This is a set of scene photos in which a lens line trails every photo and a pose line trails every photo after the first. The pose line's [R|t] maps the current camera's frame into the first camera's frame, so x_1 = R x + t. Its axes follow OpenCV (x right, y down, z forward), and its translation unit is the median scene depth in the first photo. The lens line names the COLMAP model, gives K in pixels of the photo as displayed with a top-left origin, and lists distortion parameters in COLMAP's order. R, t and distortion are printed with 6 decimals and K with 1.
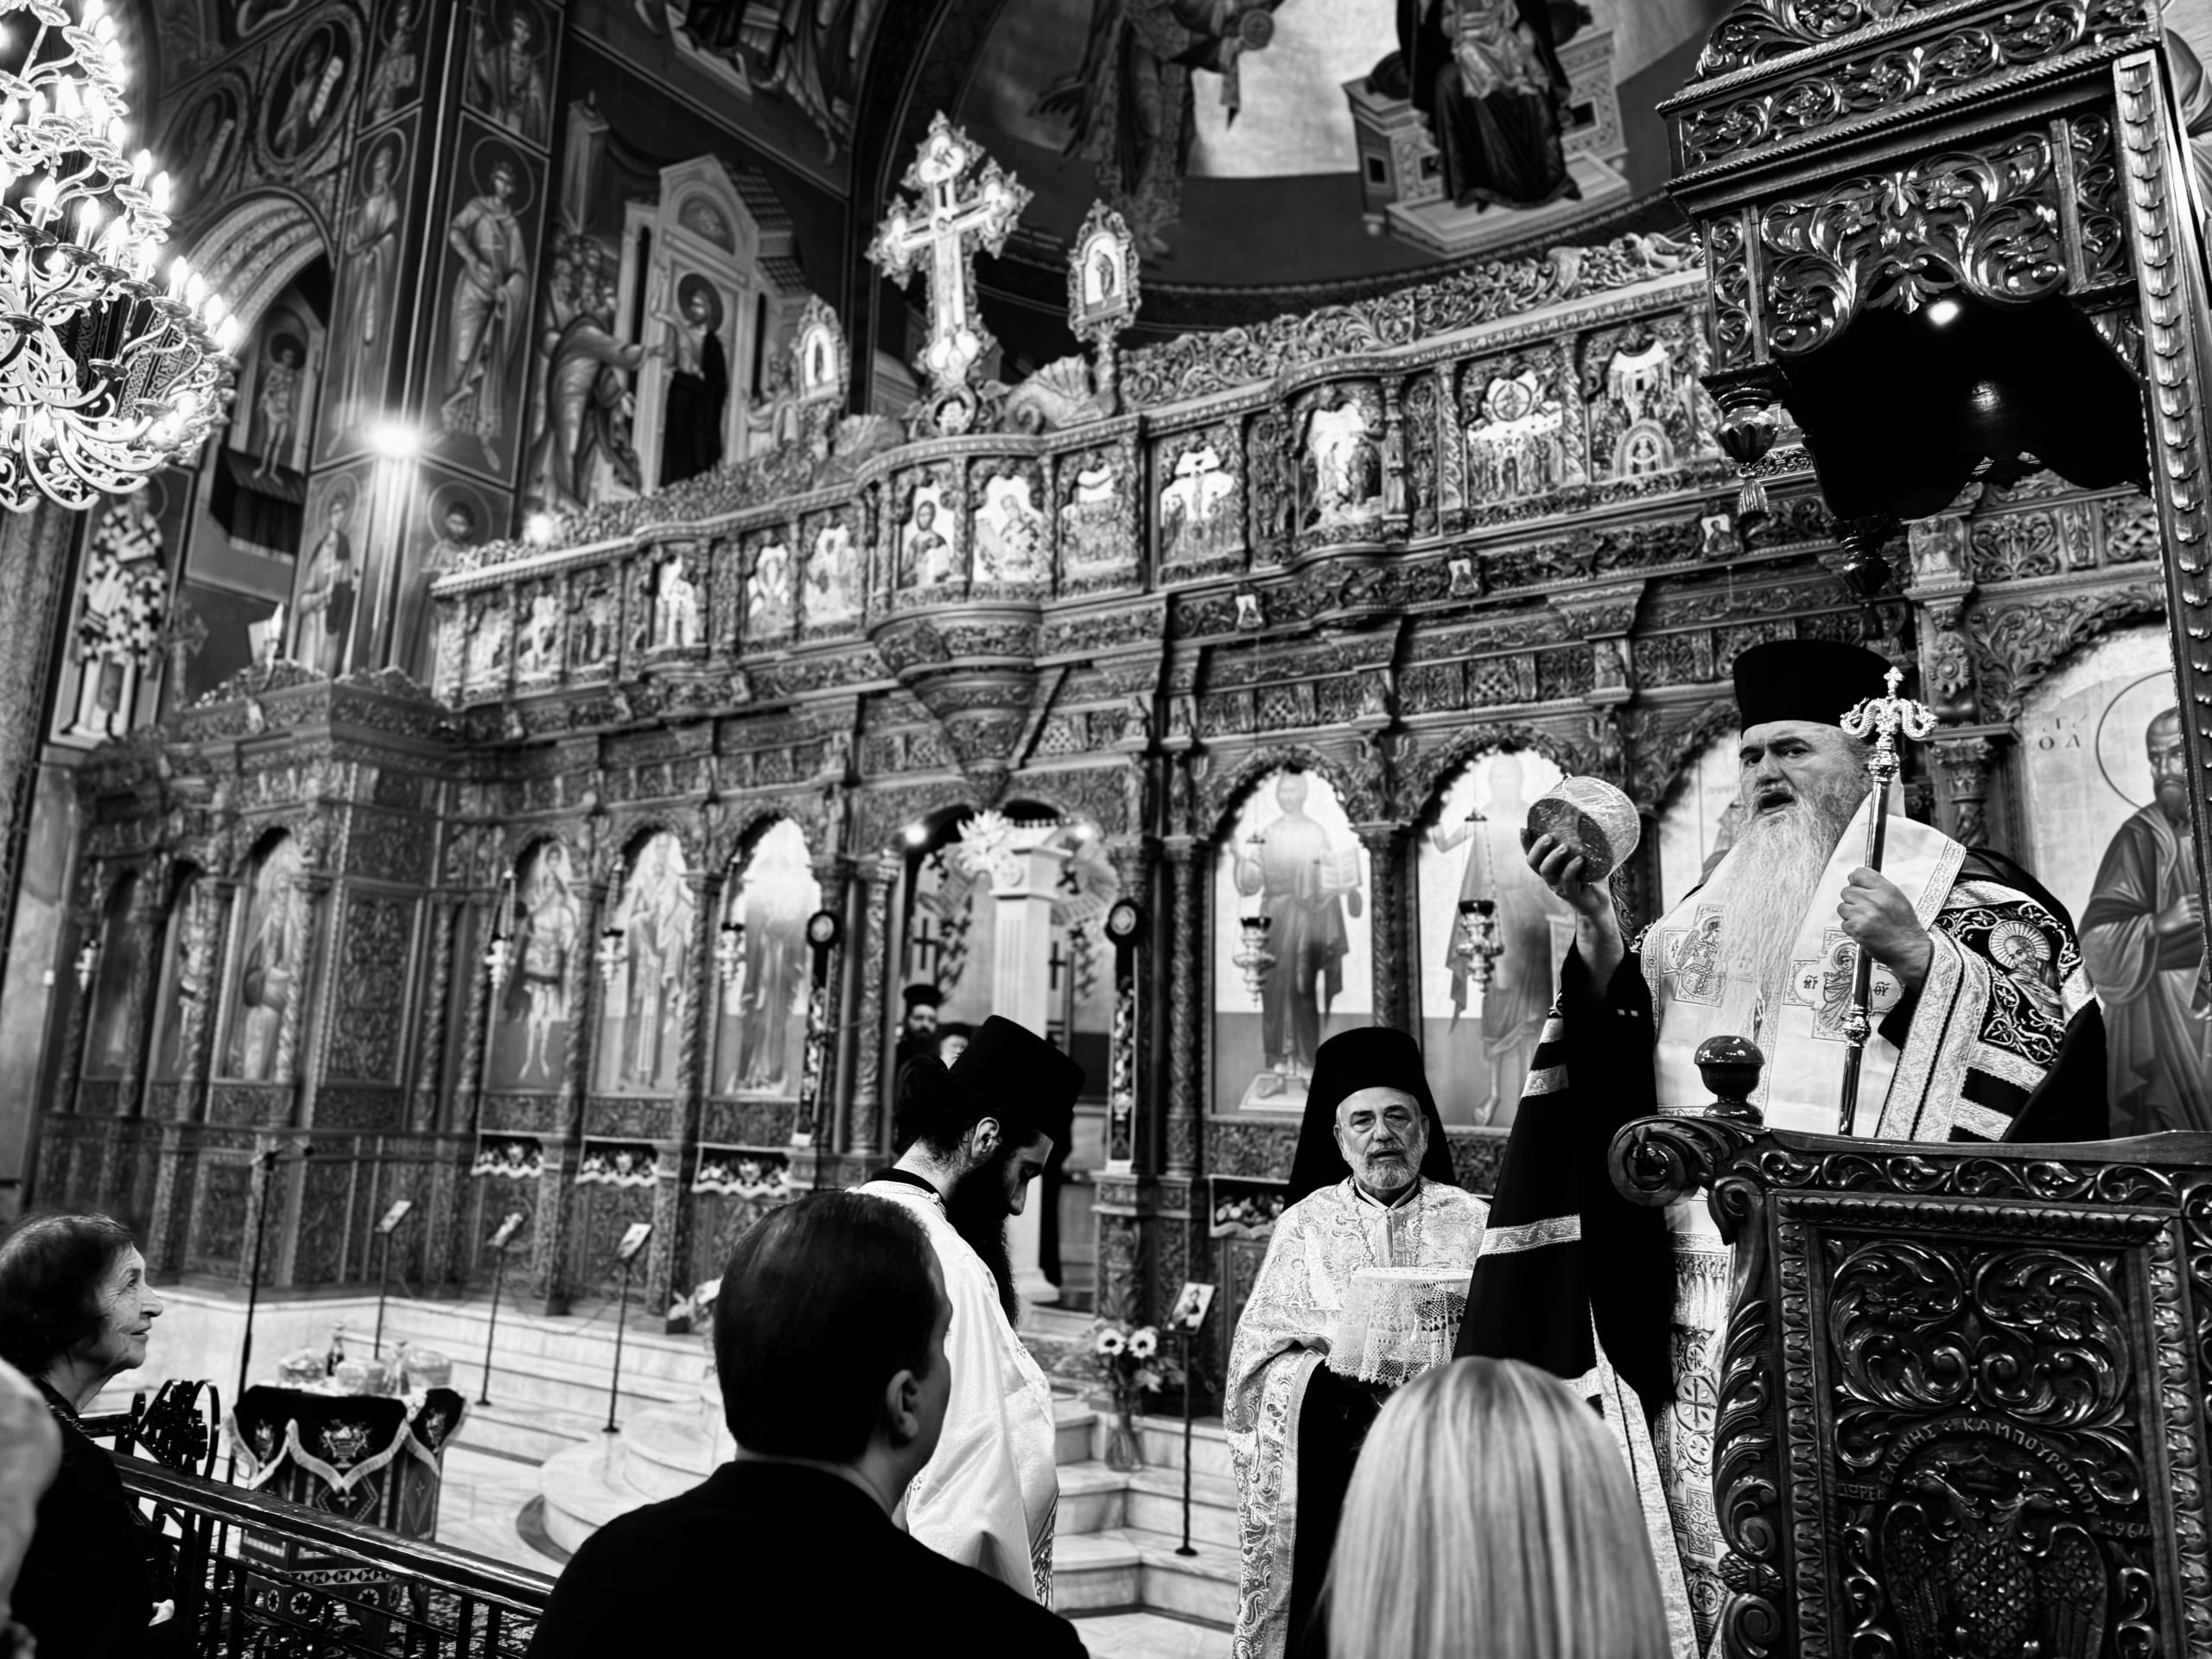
lens RADIAL K [[1726.7, 0, 998.8], [0, 1726.7, 719.3], [0, 0, 1]] dist [0.186542, -0.331556]
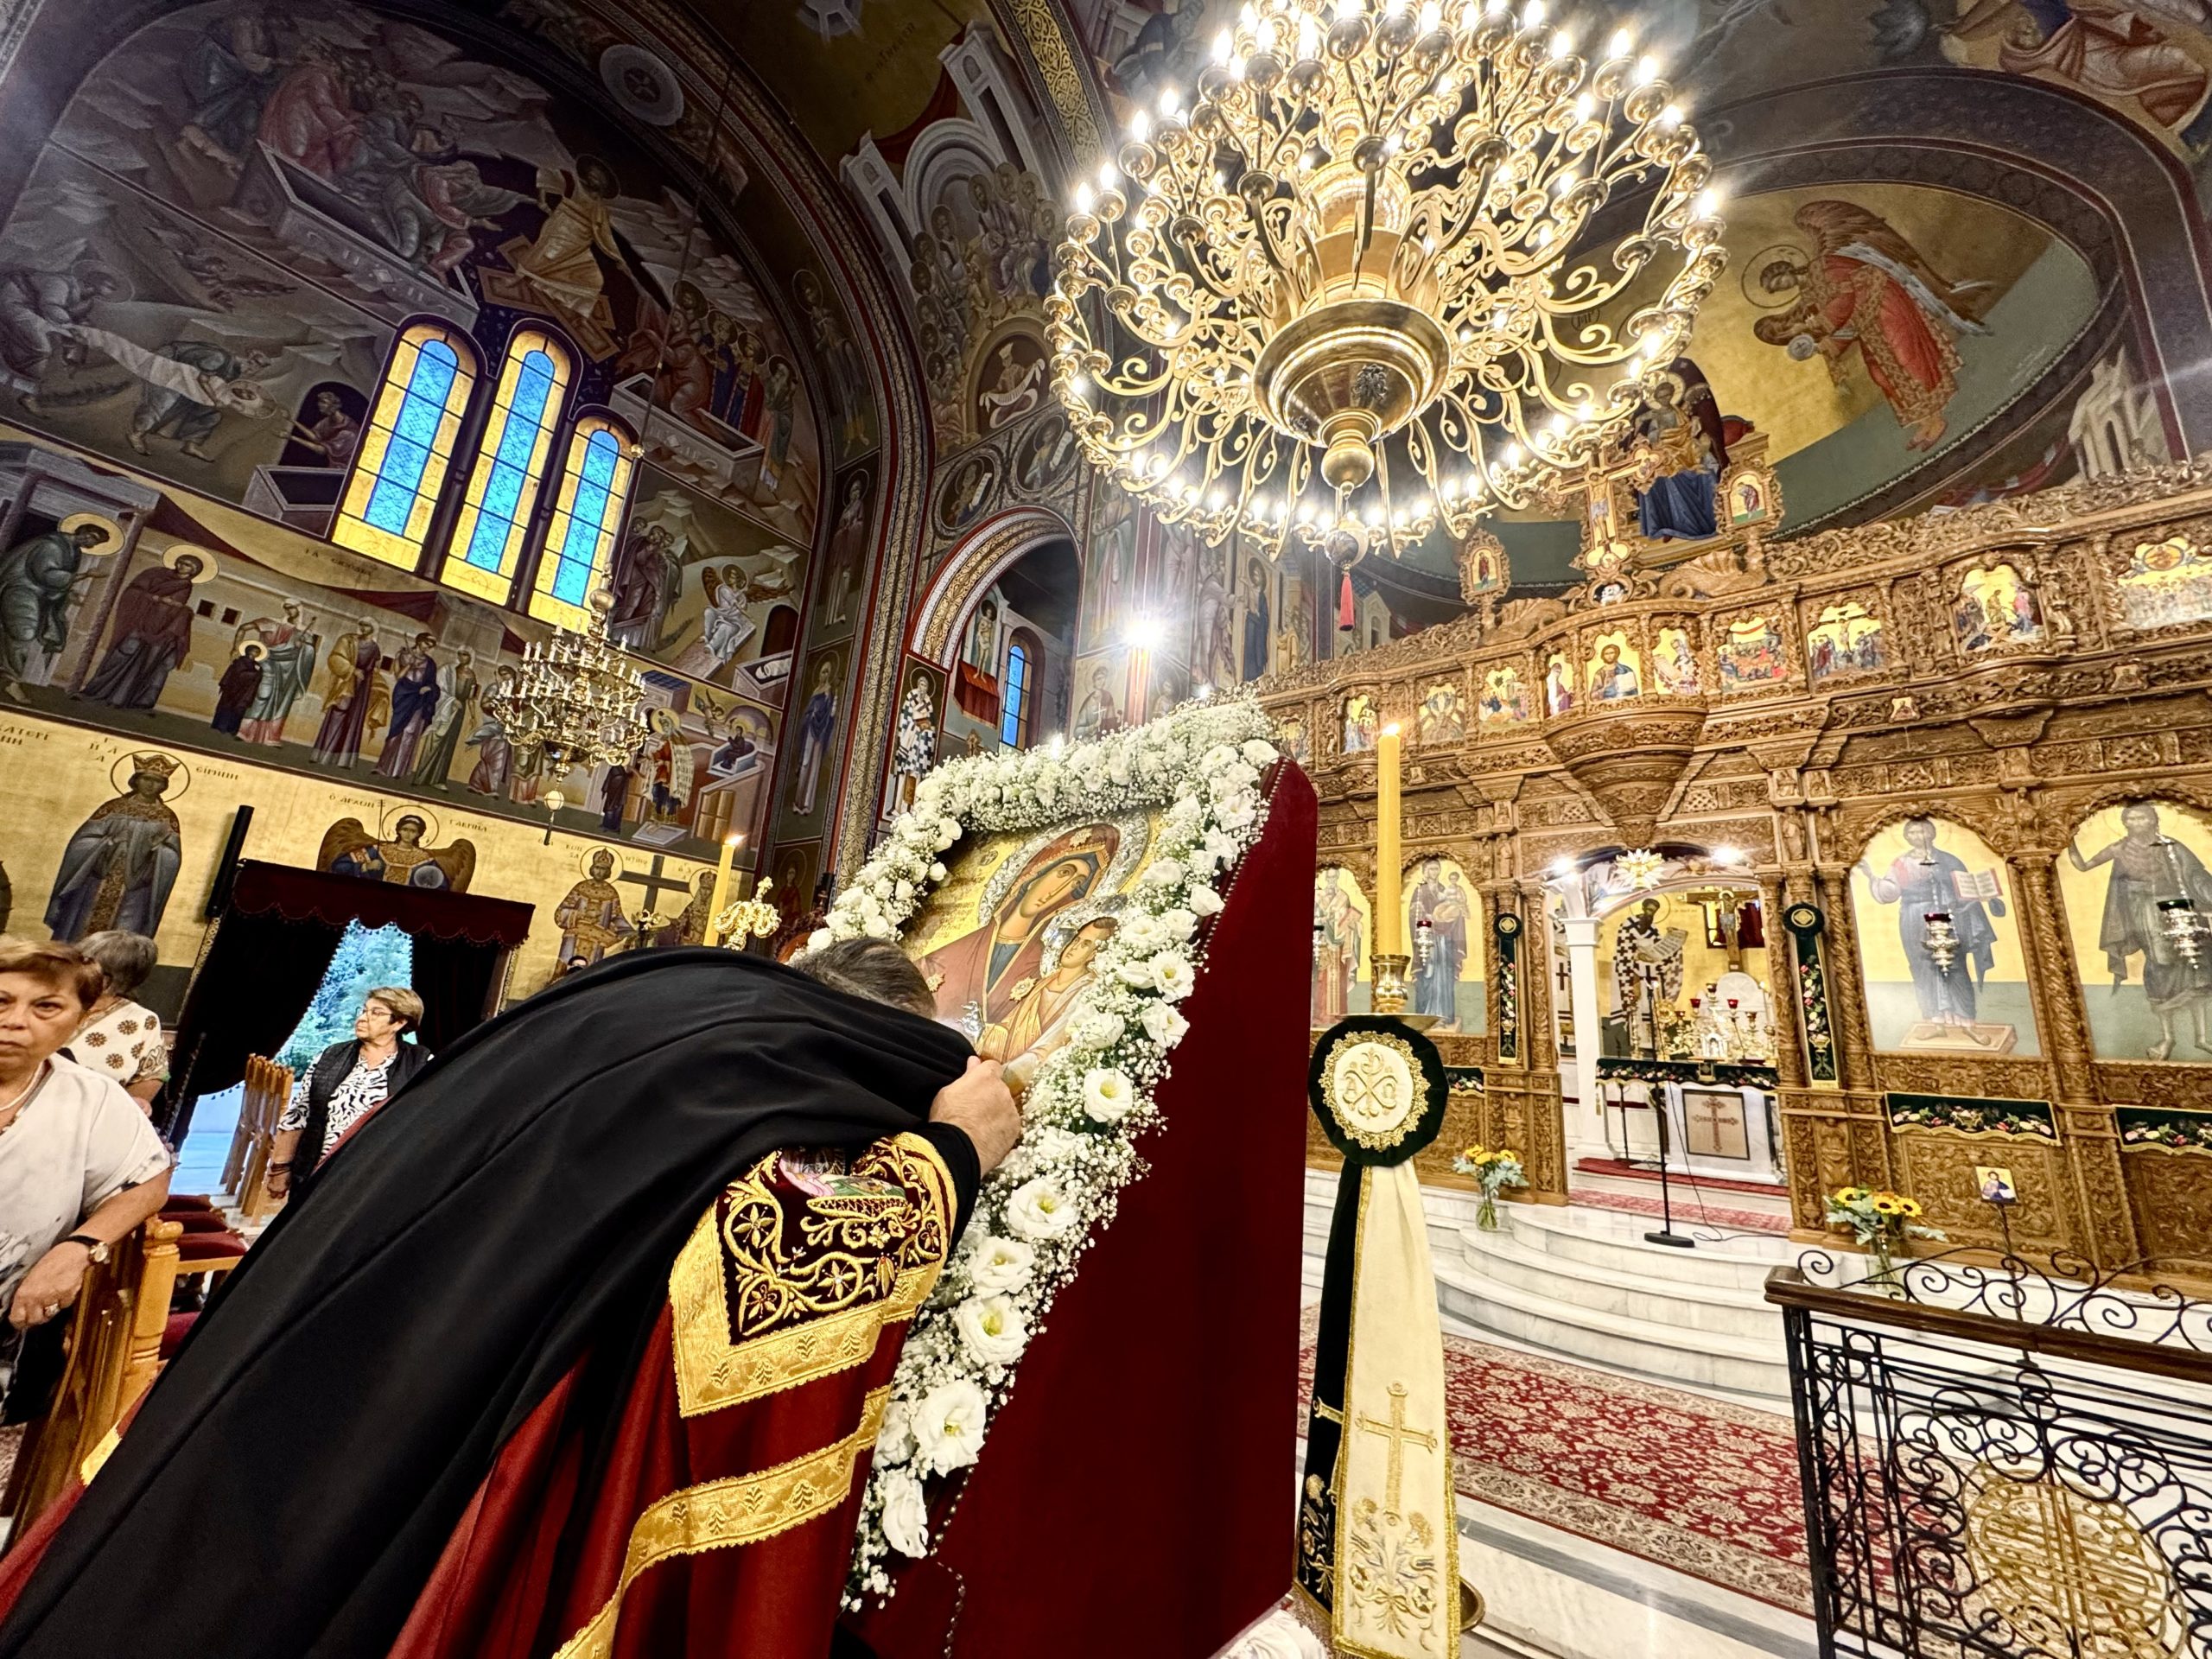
lens RADIAL K [[885.0, 0, 1101.1], [0, 885.0, 826.7], [0, 0, 1]] dist [-0.000793, -0.000108]
pose [[0.999203, 0.023067, -0.032564, -0.493475], [-0.024204, 0.999096, -0.034948, 0.078040], [0.031728, 0.035708, 0.998858, 0.223664]]
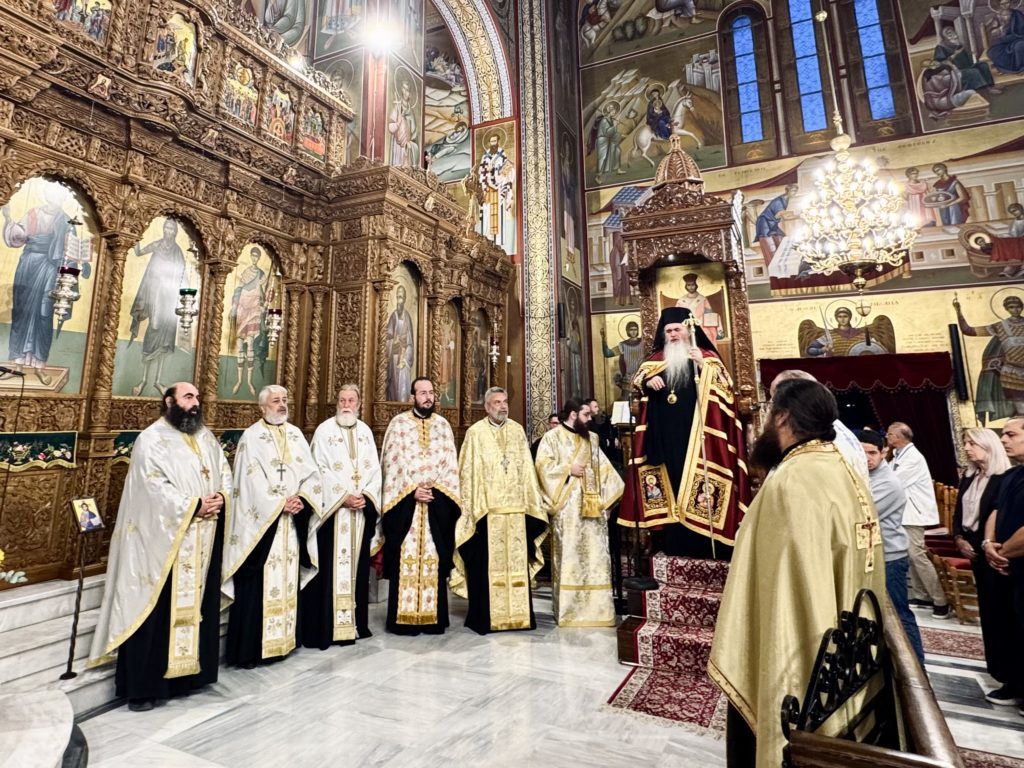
lens RADIAL K [[640.9, 0, 460.1], [0, 640.9, 271.2], [0, 0, 1]] dist [0.004593, 0.000304]
pose [[-0.160694, 0.181644, 0.970146, -0.447638], [-0.231558, 0.948548, -0.215956, 0.149807], [-0.959457, -0.259348, -0.110365, 0.675873]]
